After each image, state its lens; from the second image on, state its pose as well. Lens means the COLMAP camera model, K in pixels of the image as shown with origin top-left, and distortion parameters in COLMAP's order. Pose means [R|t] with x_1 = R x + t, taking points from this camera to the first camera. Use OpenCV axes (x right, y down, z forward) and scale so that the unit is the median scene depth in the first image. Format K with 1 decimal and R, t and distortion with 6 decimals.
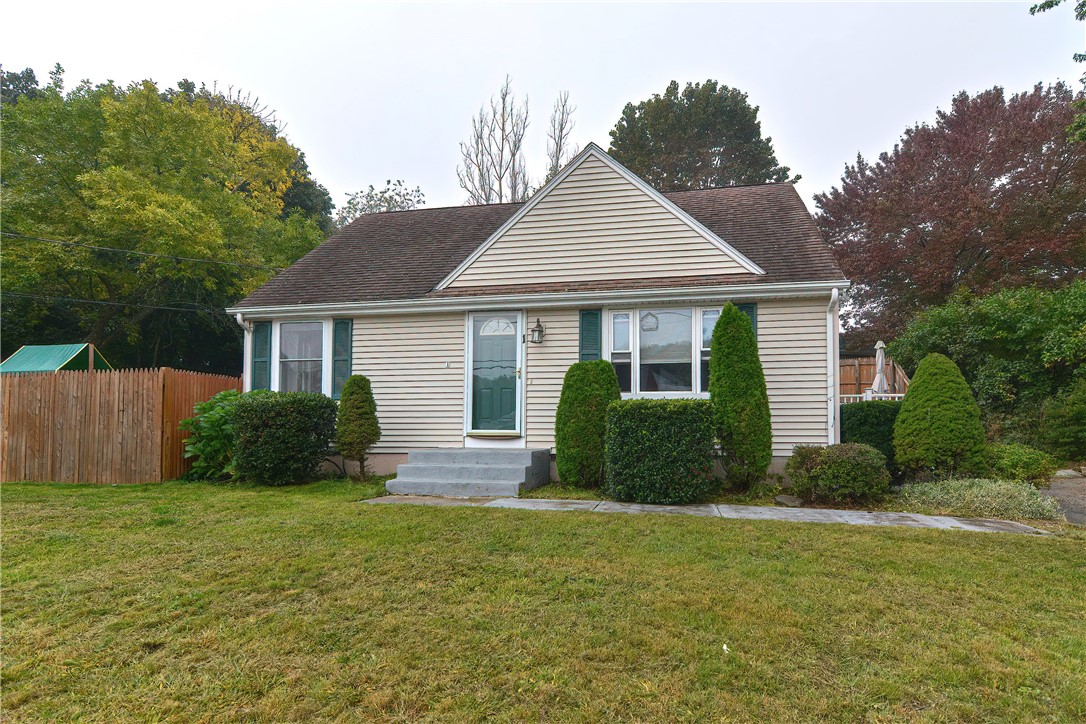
lens RADIAL K [[535.6, 0, 543.2], [0, 535.6, 391.1], [0, 0, 1]] dist [0.010813, -0.013036]
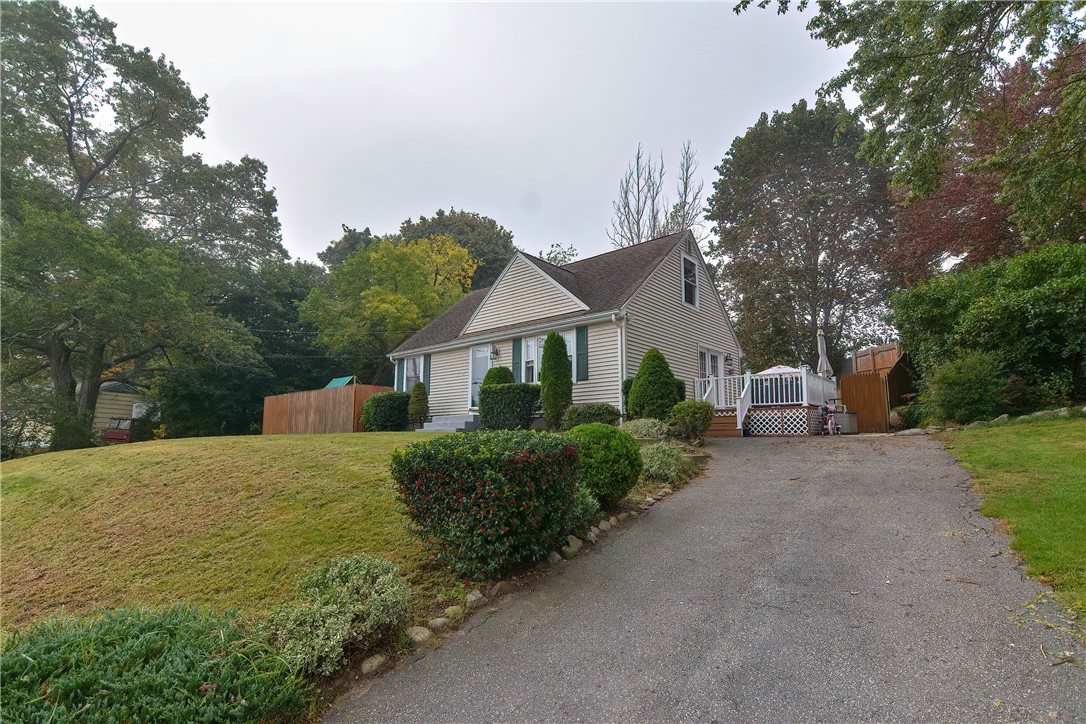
lens RADIAL K [[525.8, 0, 543.8], [0, 525.8, 354.5], [0, 0, 1]] dist [0.014383, -0.012735]
pose [[0.854566, -0.086963, -0.512010, 1.005944], [0.041132, 0.994117, -0.100197, 0.080472], [0.517711, 0.064565, 0.853116, -0.459777]]
